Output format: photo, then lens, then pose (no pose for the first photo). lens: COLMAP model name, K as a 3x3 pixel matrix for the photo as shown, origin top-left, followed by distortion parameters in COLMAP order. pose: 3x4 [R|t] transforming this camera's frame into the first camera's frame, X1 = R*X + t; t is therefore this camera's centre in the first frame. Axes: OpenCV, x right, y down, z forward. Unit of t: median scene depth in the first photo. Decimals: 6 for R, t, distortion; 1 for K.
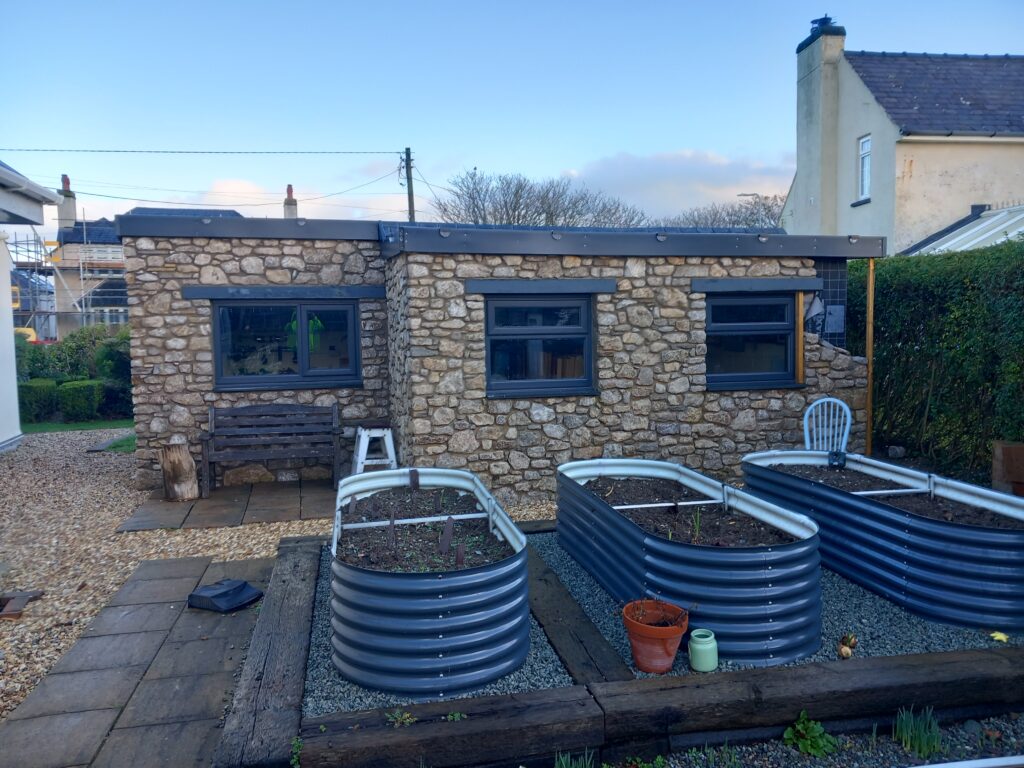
lens RADIAL K [[839.9, 0, 514.4], [0, 839.9, 383.0], [0, 0, 1]] dist [0.010168, -0.002053]
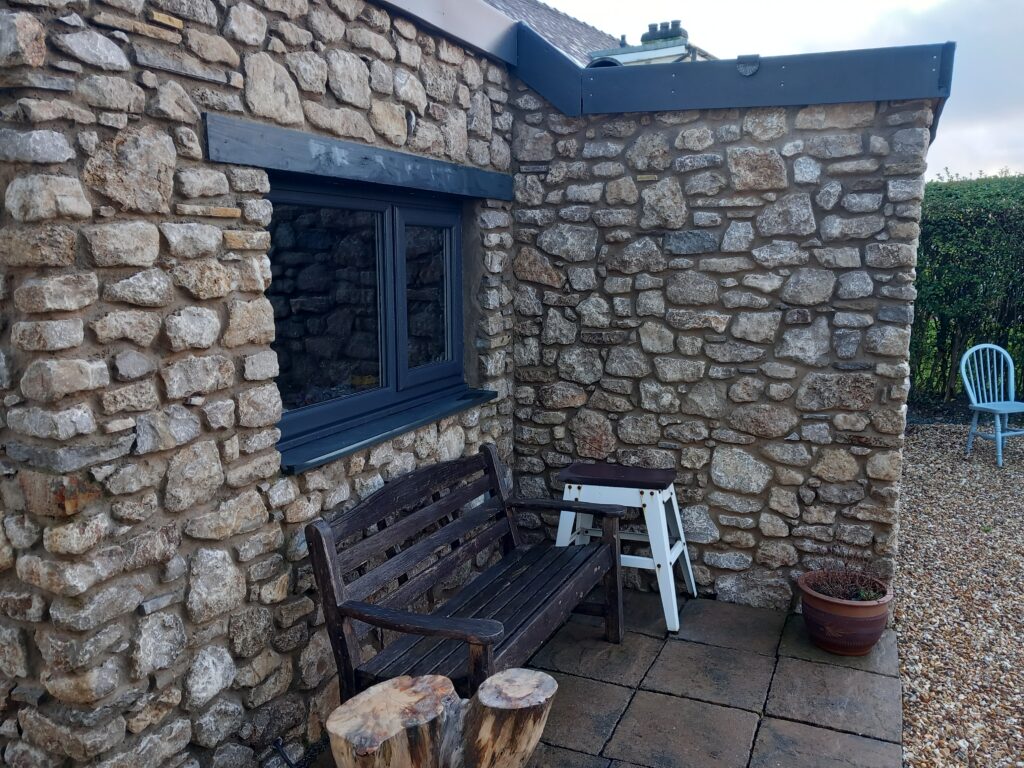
lens RADIAL K [[839.9, 0, 510.7], [0, 839.9, 387.2], [0, 0, 1]] dist [0.010168, -0.002053]
pose [[0.581693, -0.118463, 0.804736, -0.561180], [0.056390, 0.992831, 0.105392, -0.050239], [-0.811452, -0.015927, 0.584202, 0.759133]]
